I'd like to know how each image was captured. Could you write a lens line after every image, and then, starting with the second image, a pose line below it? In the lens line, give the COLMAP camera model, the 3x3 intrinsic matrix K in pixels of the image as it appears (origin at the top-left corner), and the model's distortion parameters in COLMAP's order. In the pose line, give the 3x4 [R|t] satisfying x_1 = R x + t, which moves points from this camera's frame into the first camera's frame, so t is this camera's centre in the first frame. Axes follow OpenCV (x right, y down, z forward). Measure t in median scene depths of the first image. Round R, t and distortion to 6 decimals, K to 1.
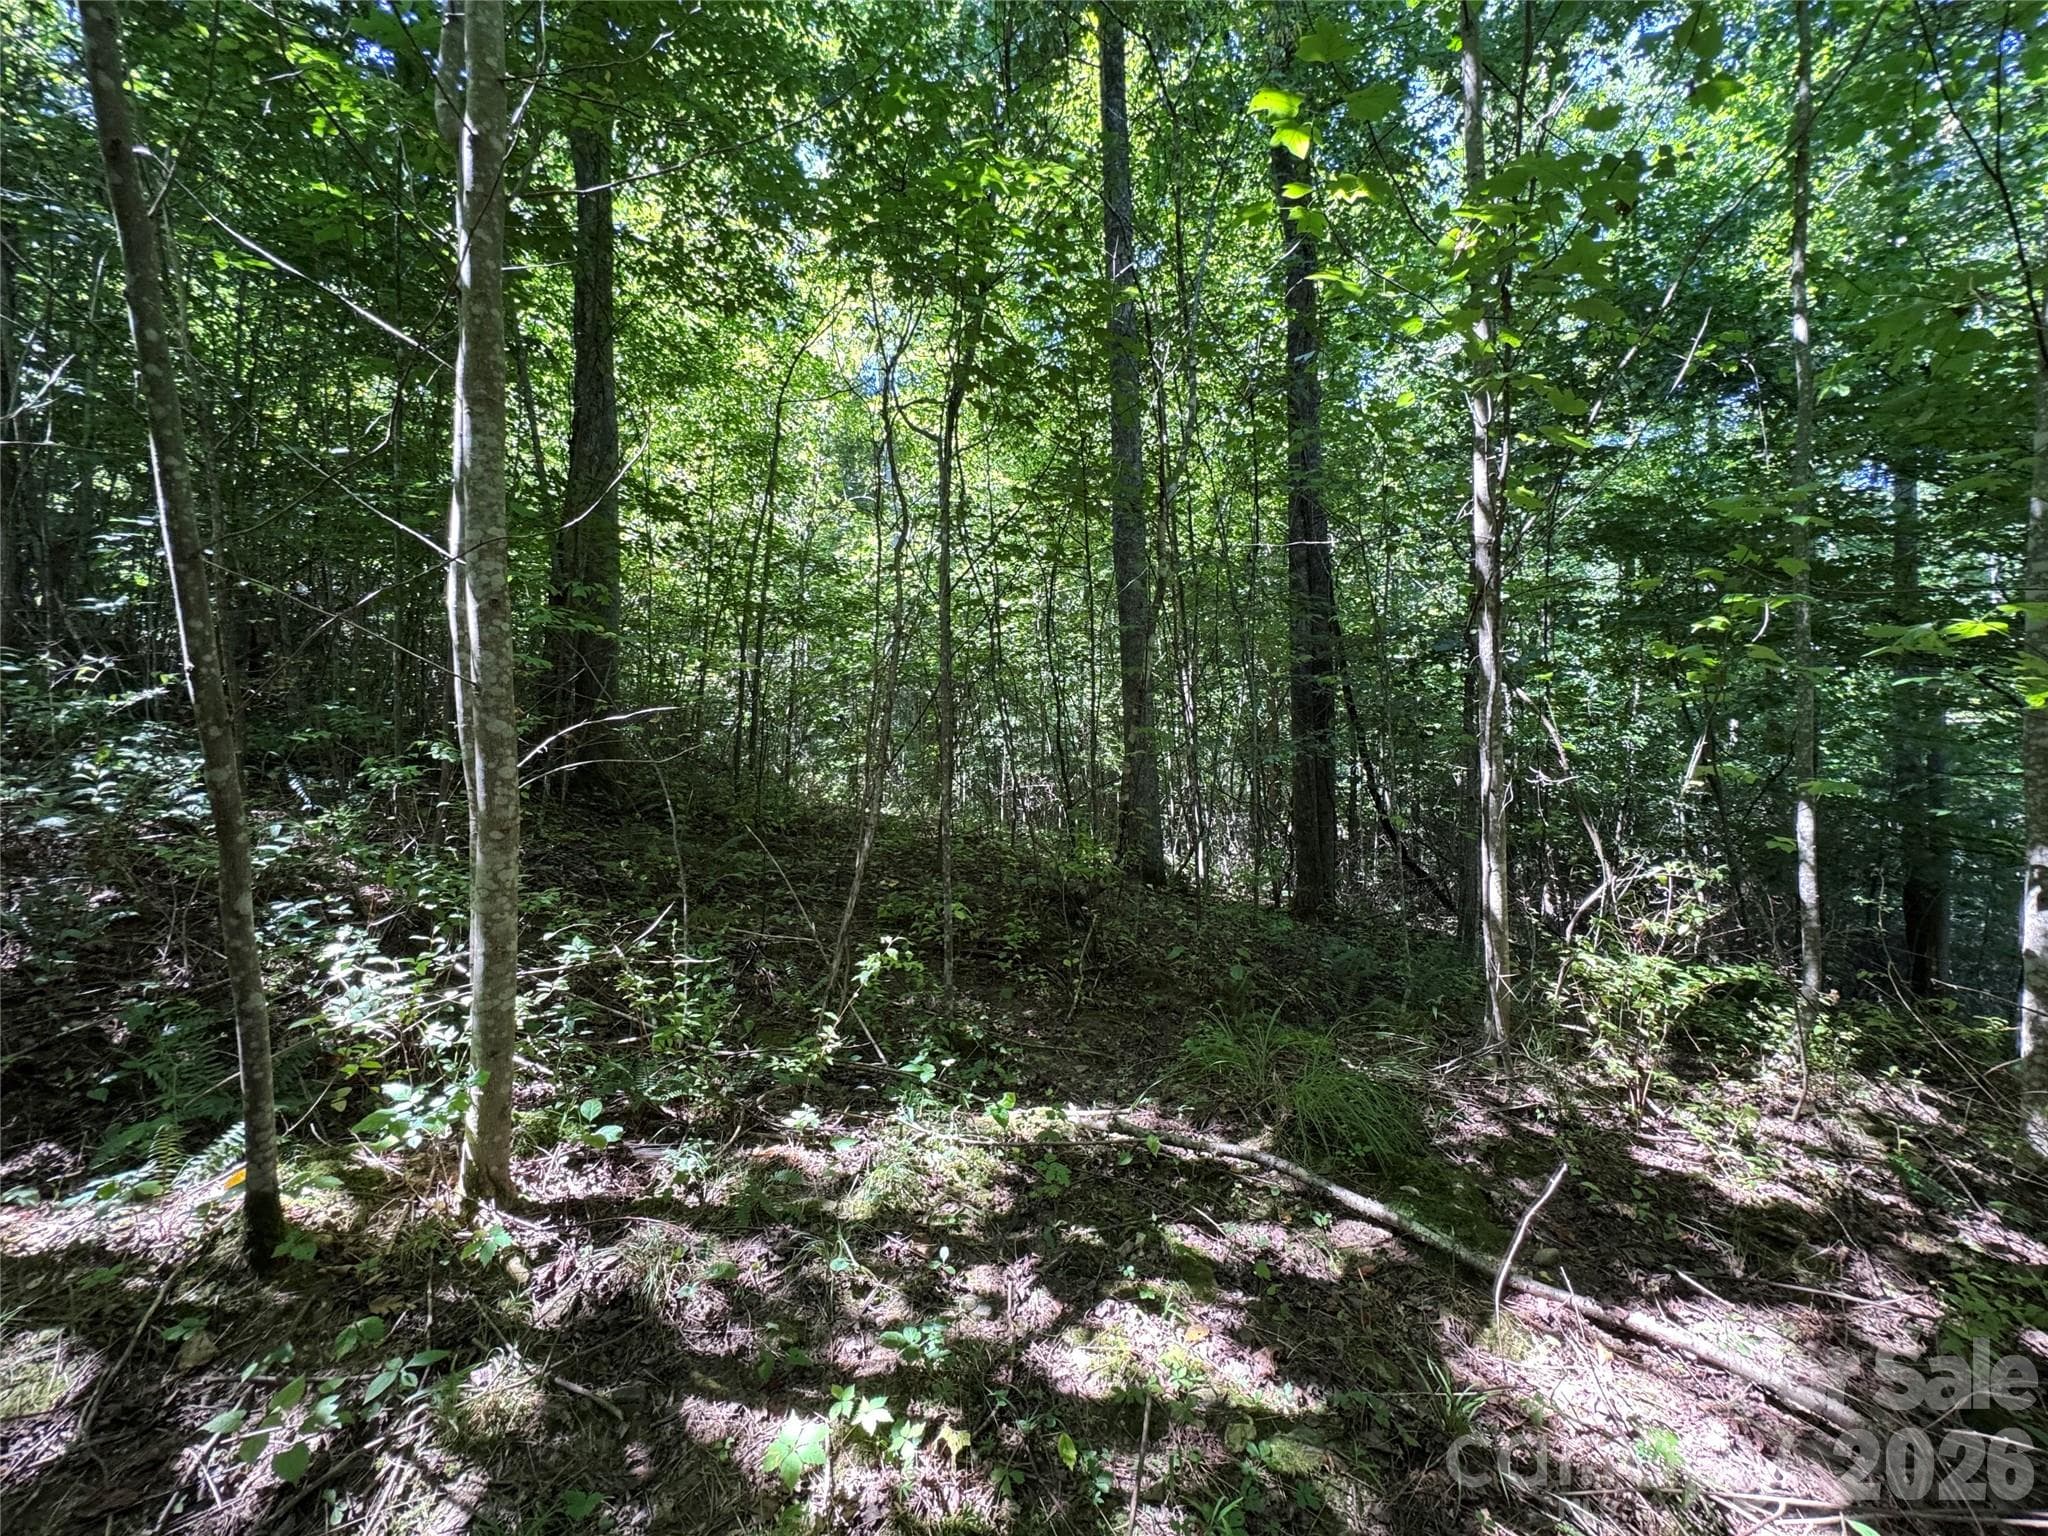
lens RADIAL K [[819.8, 0, 1023.3], [0, 819.8, 764.8], [0, 0, 1]] dist [0.001167, -0.000055]
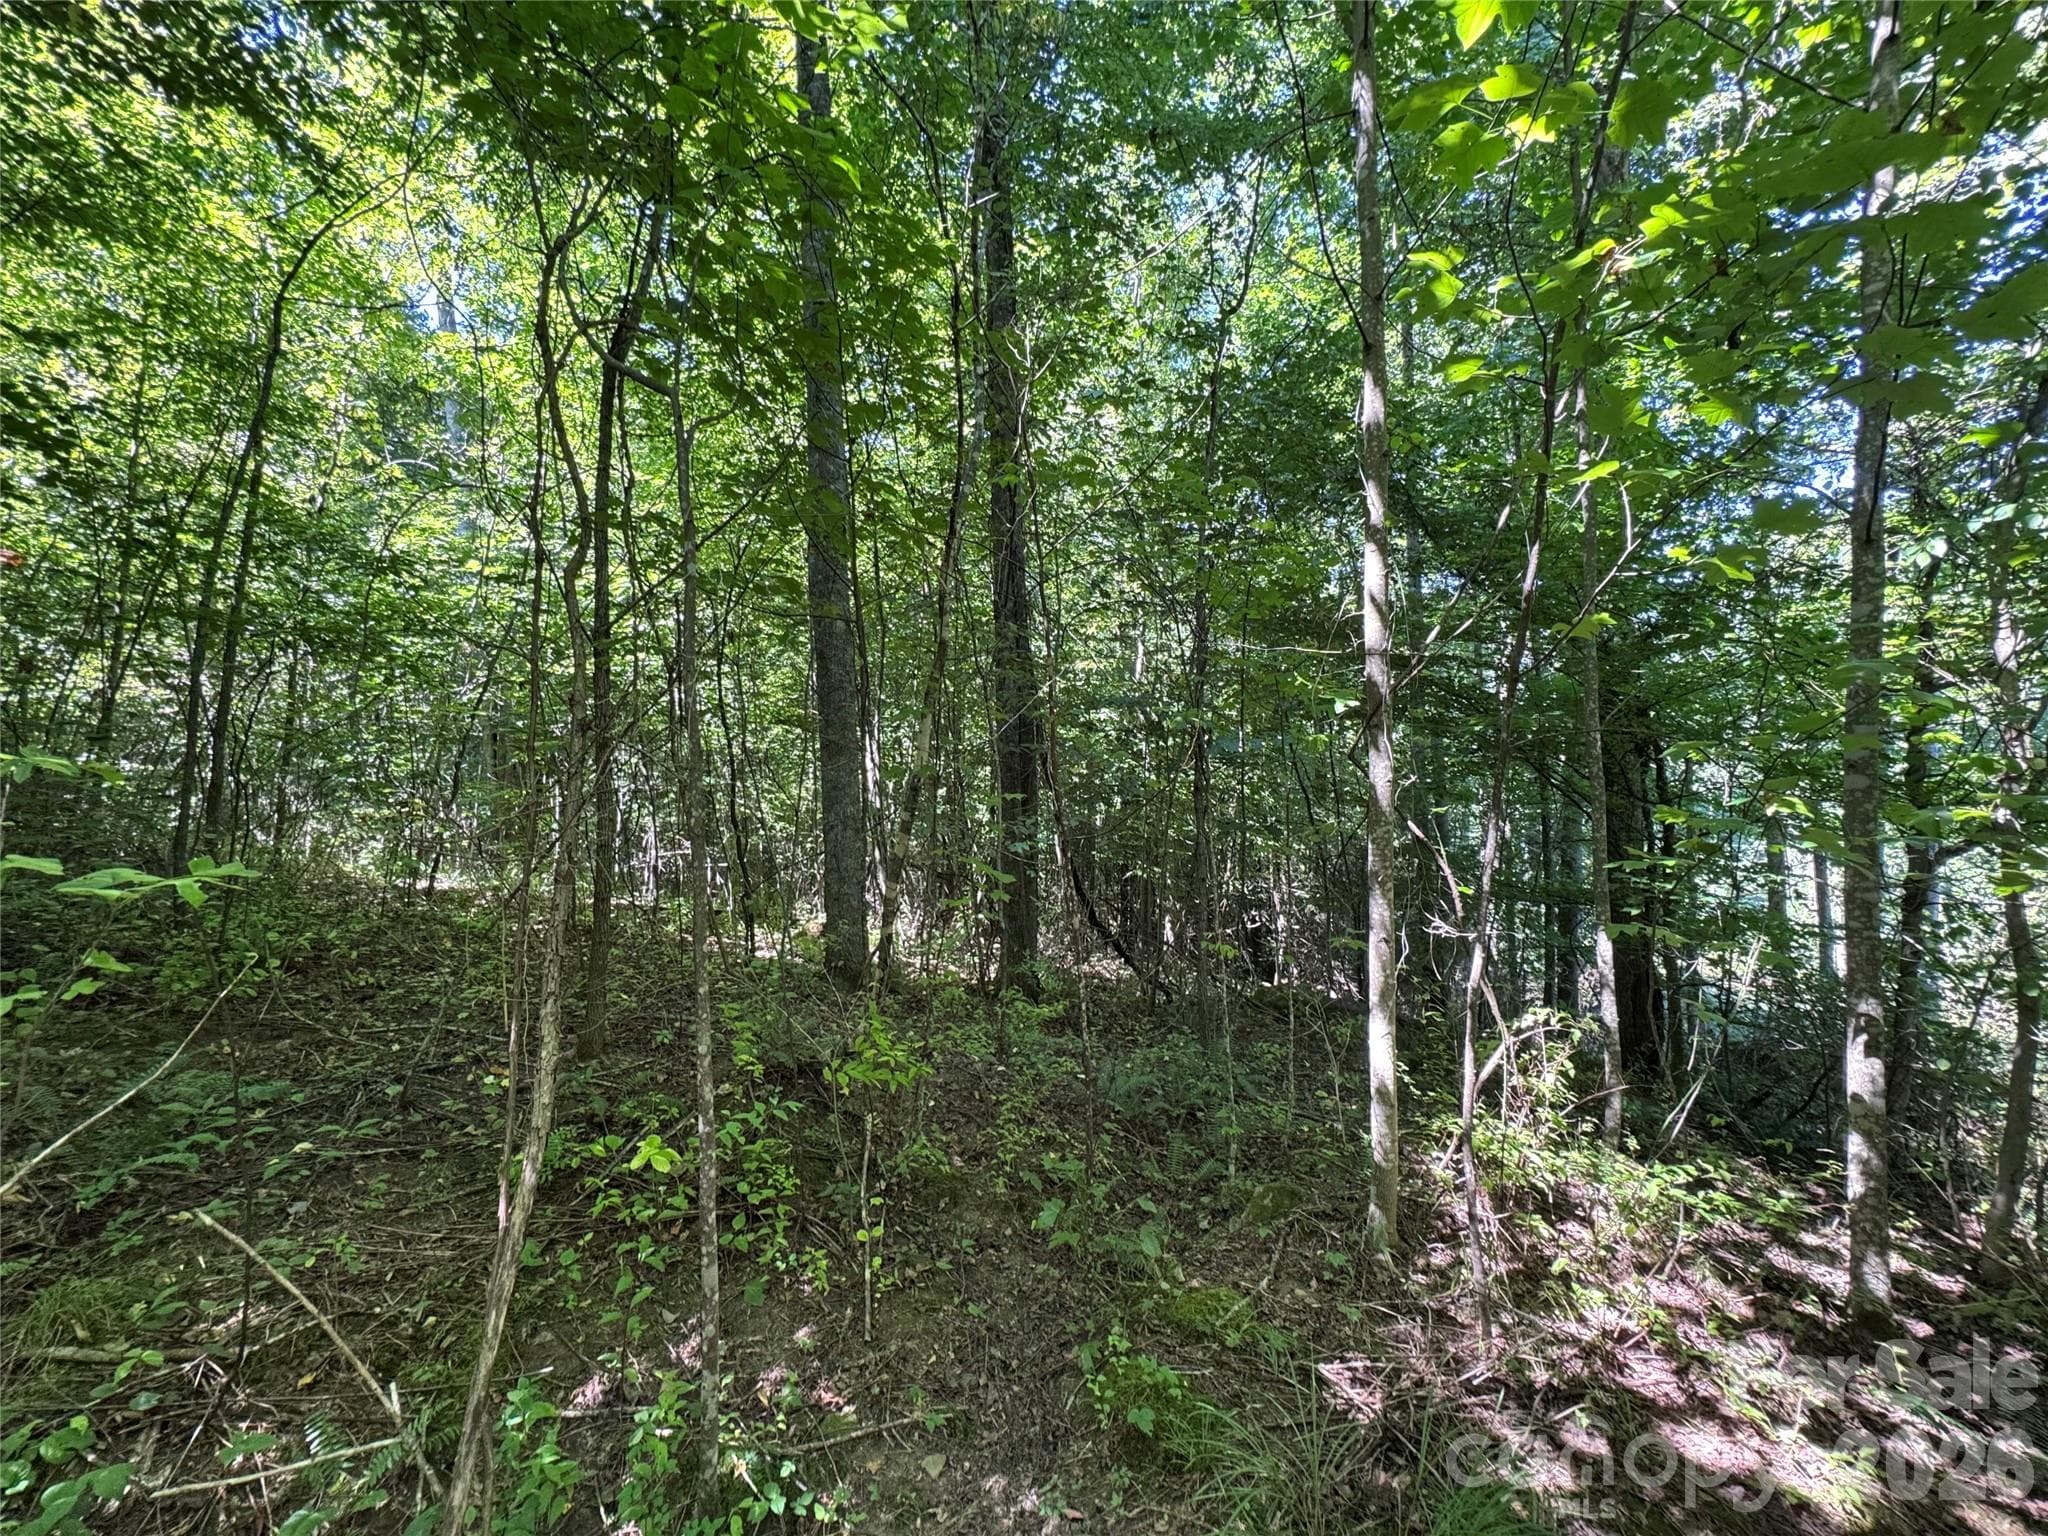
lens RADIAL K [[819.8, 0, 1025.7], [0, 819.8, 769.5], [0, 0, 1]] dist [0.001167, -0.000055]
pose [[0.893732, 0.006090, 0.448559, -0.048165], [0.003595, 0.999779, -0.020736, -0.041905], [-0.448586, 0.020145, 0.893513, 0.129431]]
